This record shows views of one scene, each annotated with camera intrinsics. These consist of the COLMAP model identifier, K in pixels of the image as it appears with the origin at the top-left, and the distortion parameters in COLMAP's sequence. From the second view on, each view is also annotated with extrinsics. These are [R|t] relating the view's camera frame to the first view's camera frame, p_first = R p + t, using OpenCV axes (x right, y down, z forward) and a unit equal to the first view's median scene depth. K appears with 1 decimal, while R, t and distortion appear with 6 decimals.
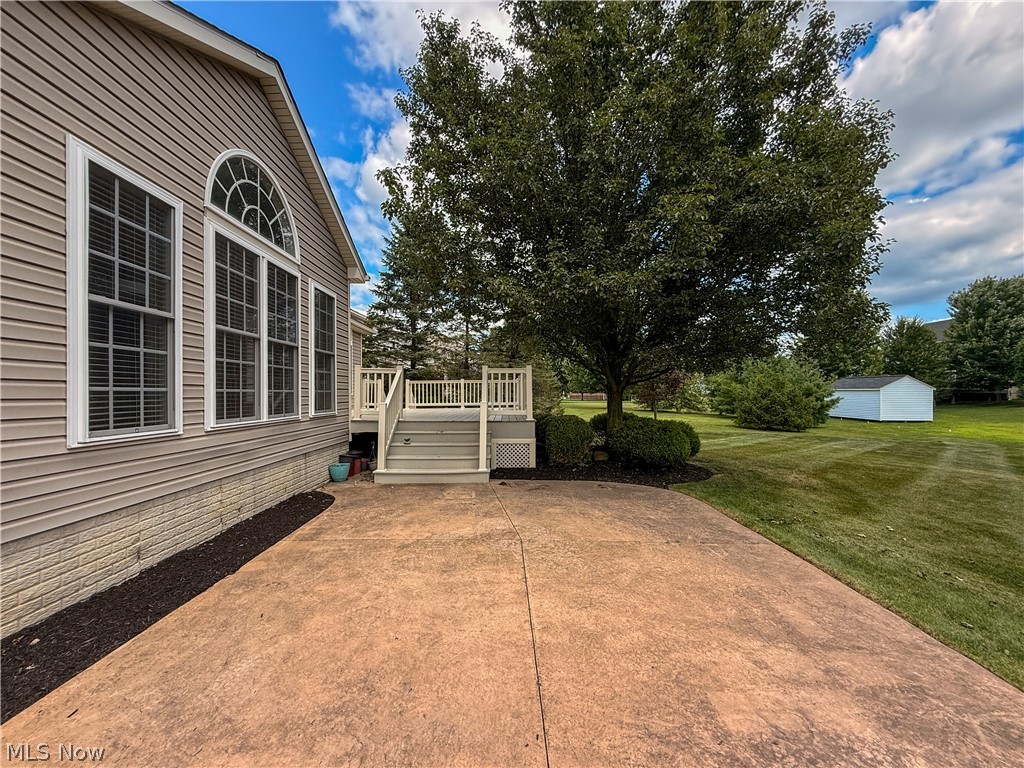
lens RADIAL K [[412.8, 0, 511.9], [0, 412.8, 388.3], [0, 0, 1]] dist [0.029656, 0.000123]
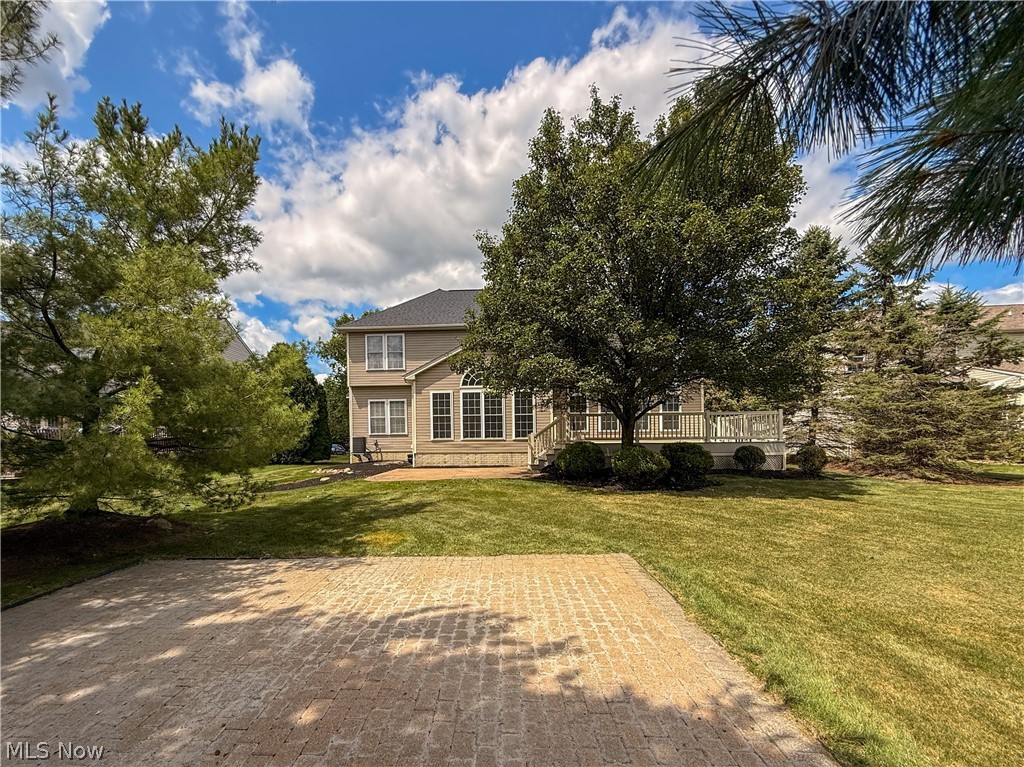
lens RADIAL K [[412.8, 0, 512.1], [0, 412.8, 386.3], [0, 0, 1]] dist [0.029656, 0.000123]
pose [[-0.026421, 0.001155, -0.999650, 3.288014], [0.023776, 0.999717, 0.000526, -0.413063], [0.999368, -0.023754, -0.026441, 1.548327]]
